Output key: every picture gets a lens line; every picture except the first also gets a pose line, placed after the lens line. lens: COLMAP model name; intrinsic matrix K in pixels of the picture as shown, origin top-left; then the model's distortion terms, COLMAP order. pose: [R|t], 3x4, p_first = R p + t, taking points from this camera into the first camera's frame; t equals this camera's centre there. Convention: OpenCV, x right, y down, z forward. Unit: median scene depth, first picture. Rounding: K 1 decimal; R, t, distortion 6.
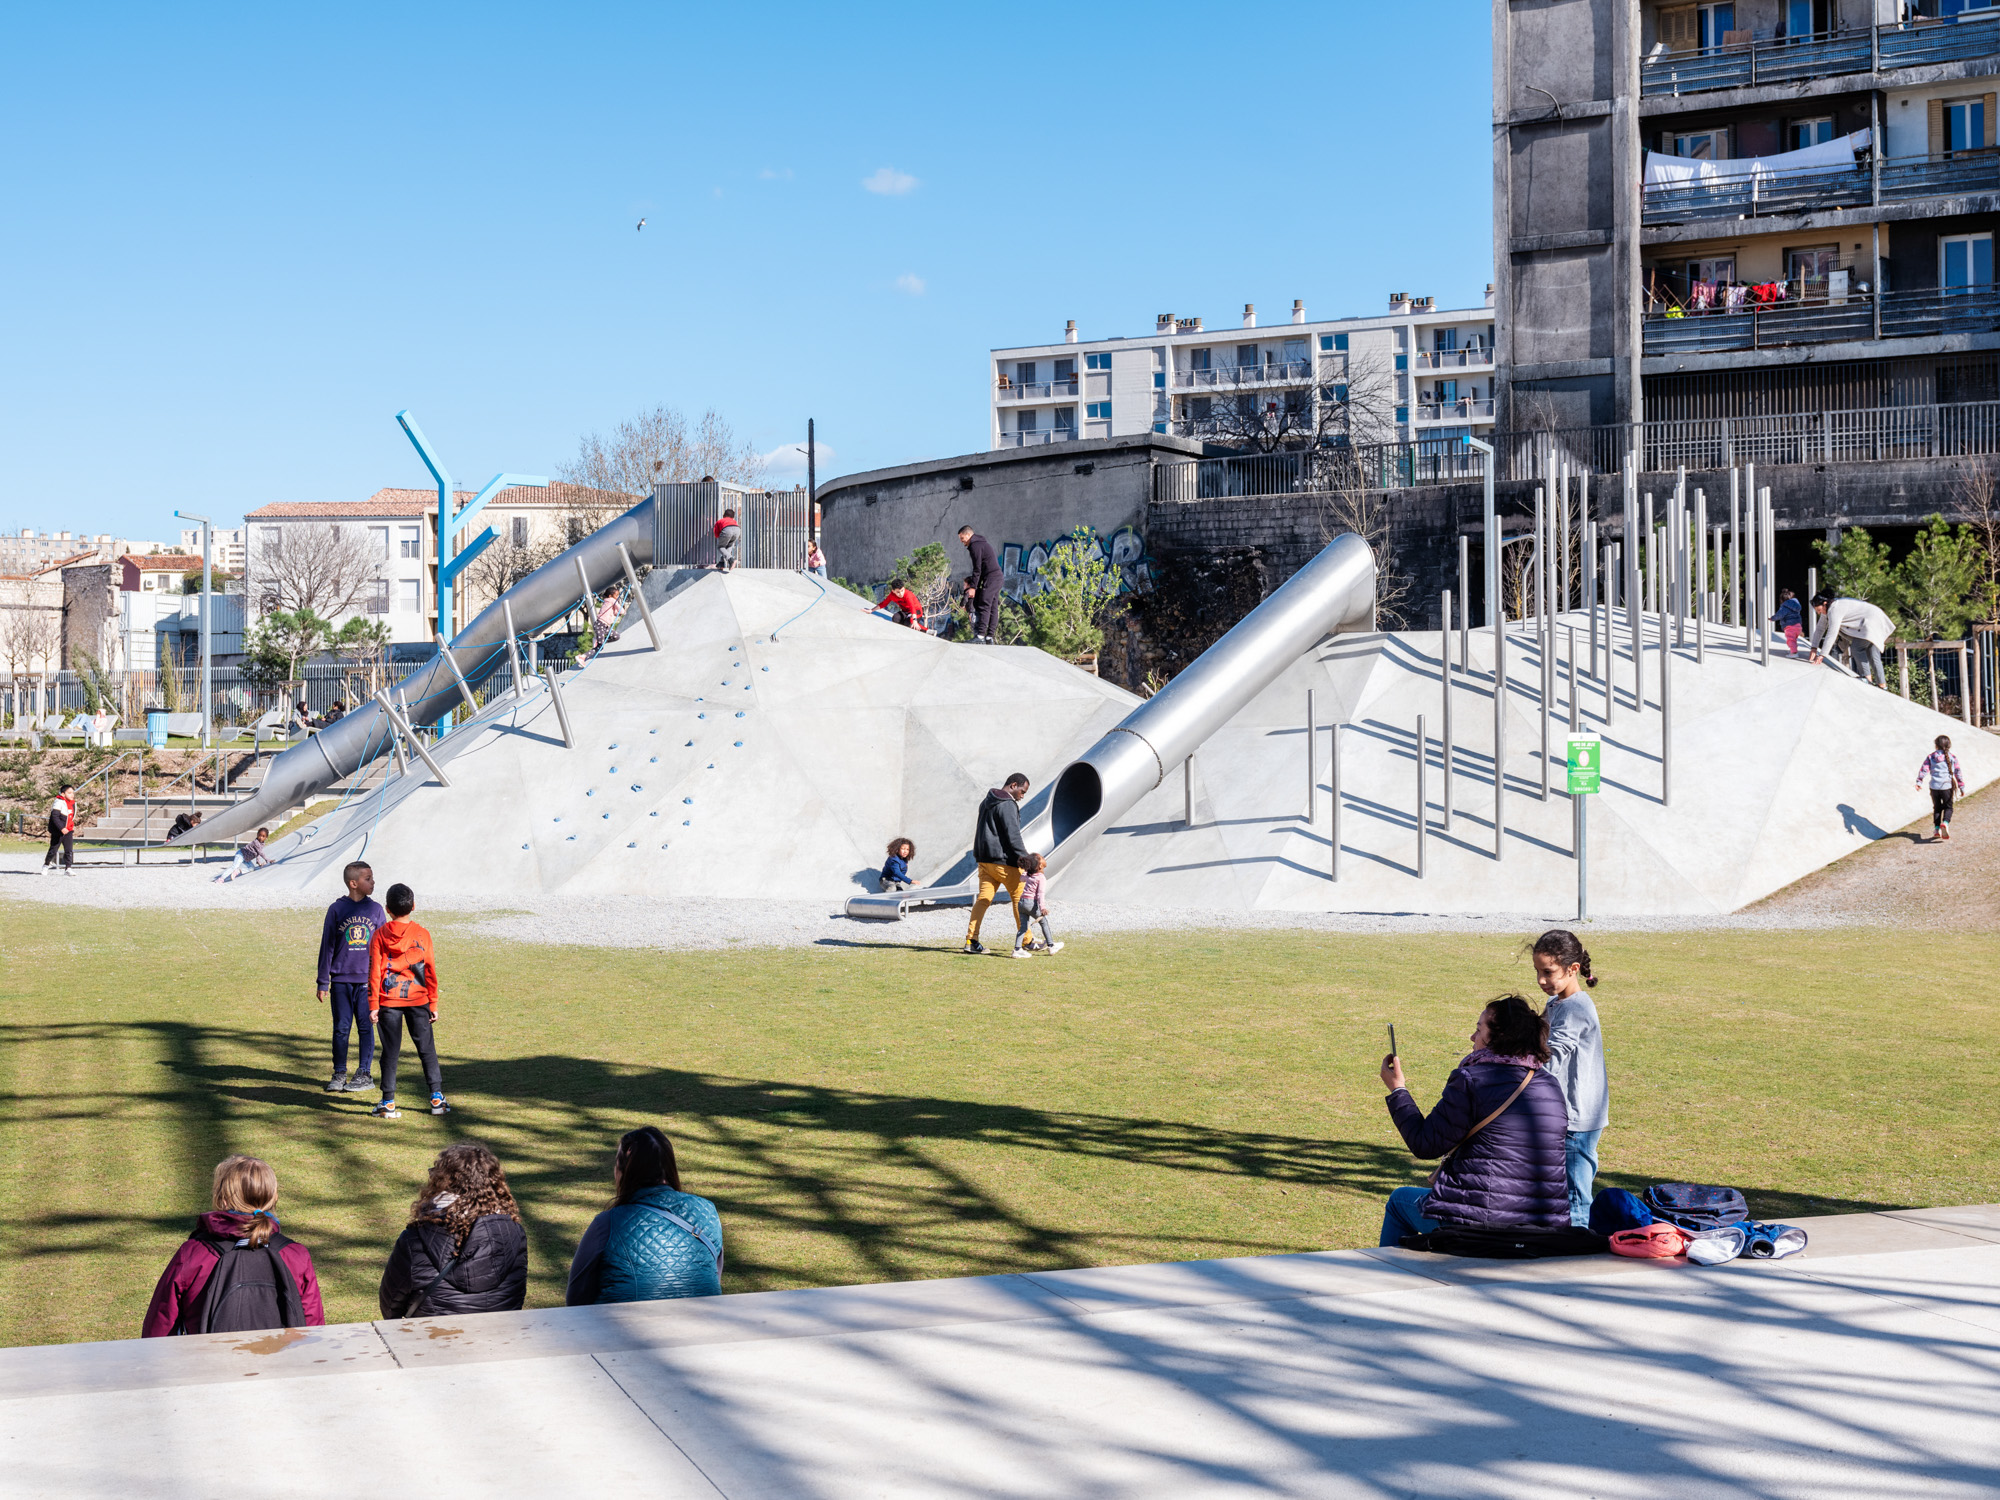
lens RADIAL K [[2800.6, 0, 999.1], [0, 2800.6, 748.1], [0, 0, 1]] dist [0.021141, 0.000000]
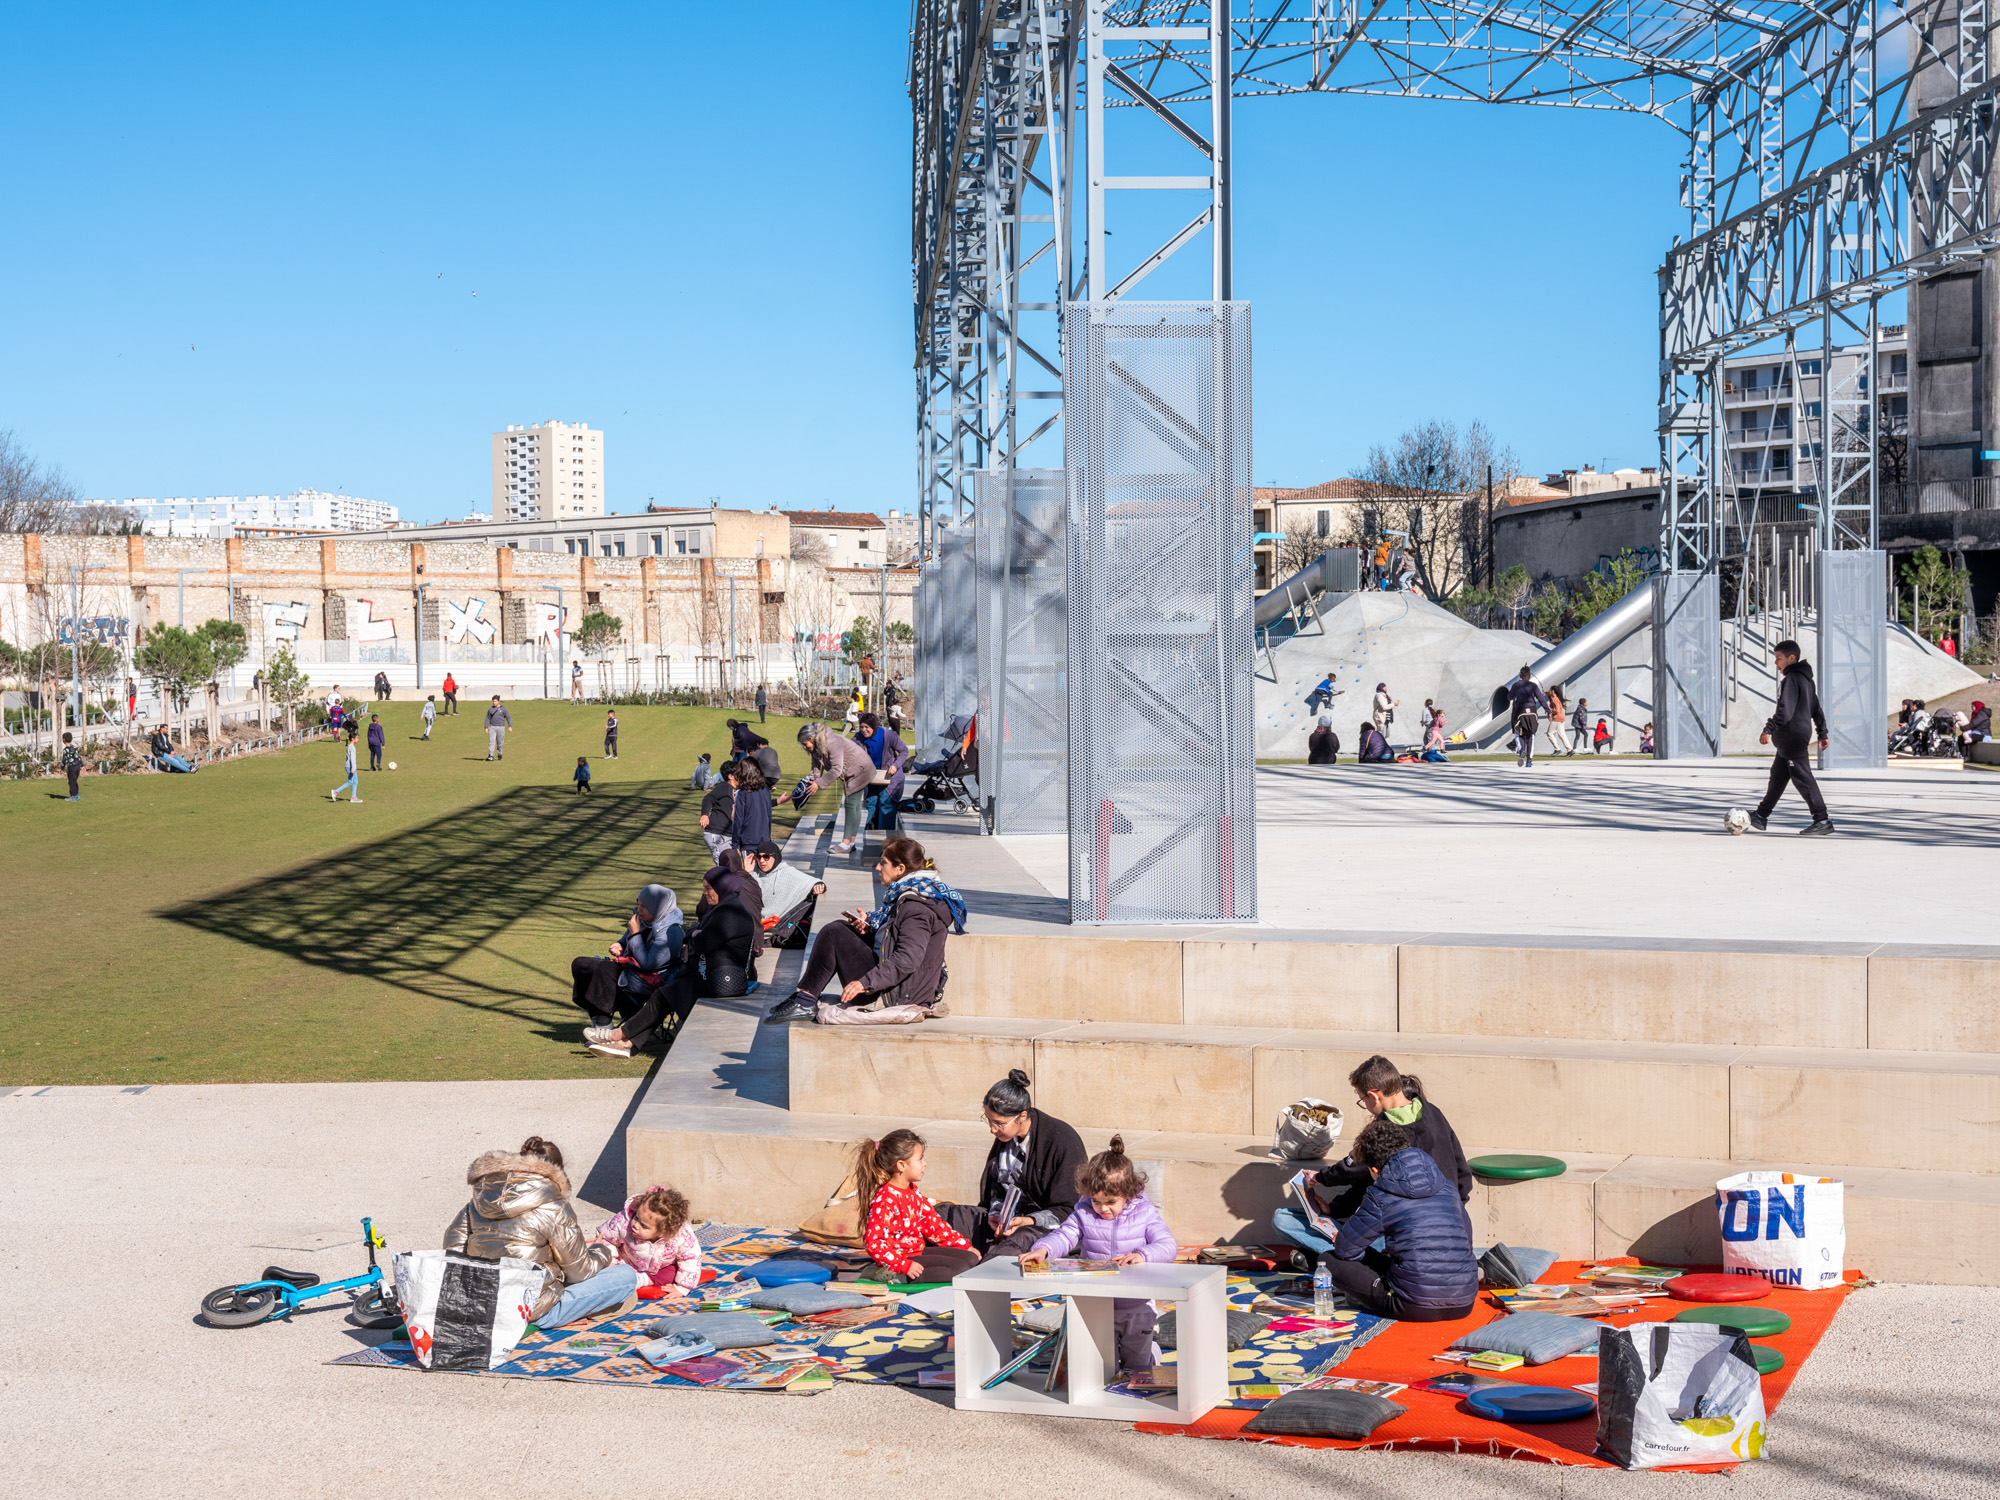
lens RADIAL K [[2998.0, 0, 998.8], [0, 2998.0, 747.5], [0, 0, 1]] dist [0.118268, 0.000000]
pose [[0.957720, -0.001783, -0.287697, 0.154227], [0.004610, 0.999948, 0.009149, 0.013899], [0.287665, -0.010088, 0.957678, -0.632538]]
